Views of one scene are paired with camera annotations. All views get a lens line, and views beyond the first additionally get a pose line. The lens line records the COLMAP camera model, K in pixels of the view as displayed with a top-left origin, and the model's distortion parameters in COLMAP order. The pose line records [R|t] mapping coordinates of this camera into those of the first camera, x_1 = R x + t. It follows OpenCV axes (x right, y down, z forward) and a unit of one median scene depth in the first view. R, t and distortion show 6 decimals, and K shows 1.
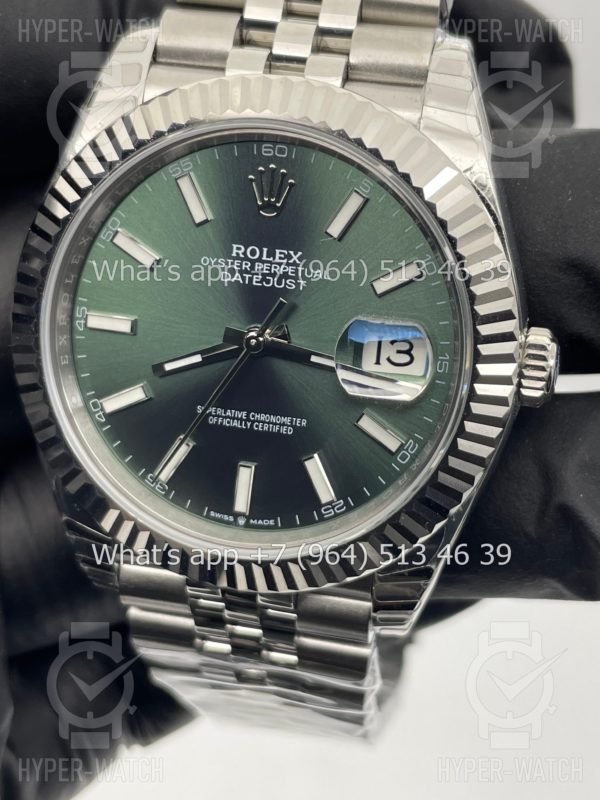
lens RADIAL K [[1301.4, 0, 300.0], [0, 1301.4, 400.0], [0, 0, 1]] dist [0.102467, -0.130418]
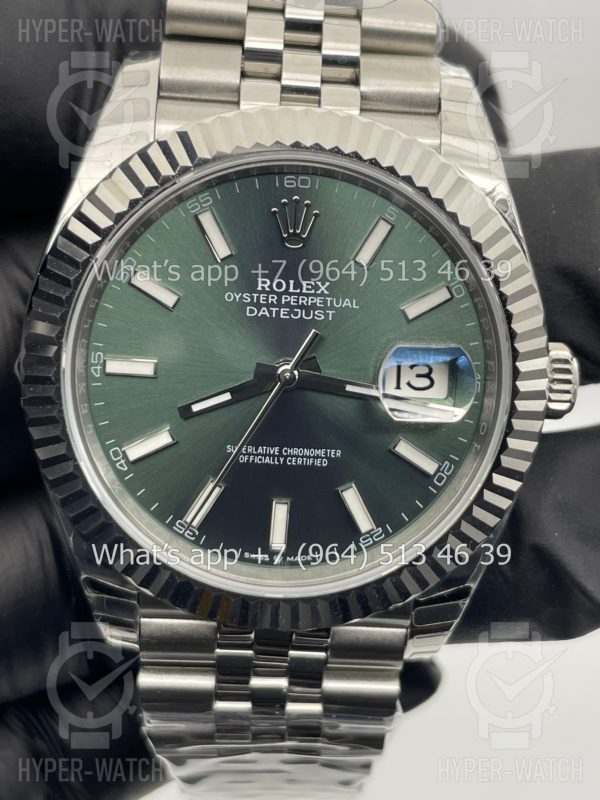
lens RADIAL K [[1301.4, 0, 300.0], [0, 1301.4, 400.0], [0, 0, 1]] dist [0.102467, -0.130418]
pose [[0.971623, -0.073697, 0.224762, -0.248191], [0.079858, 0.996636, -0.018432, -0.007246], [-0.222648, 0.035858, 0.974239, 0.038906]]
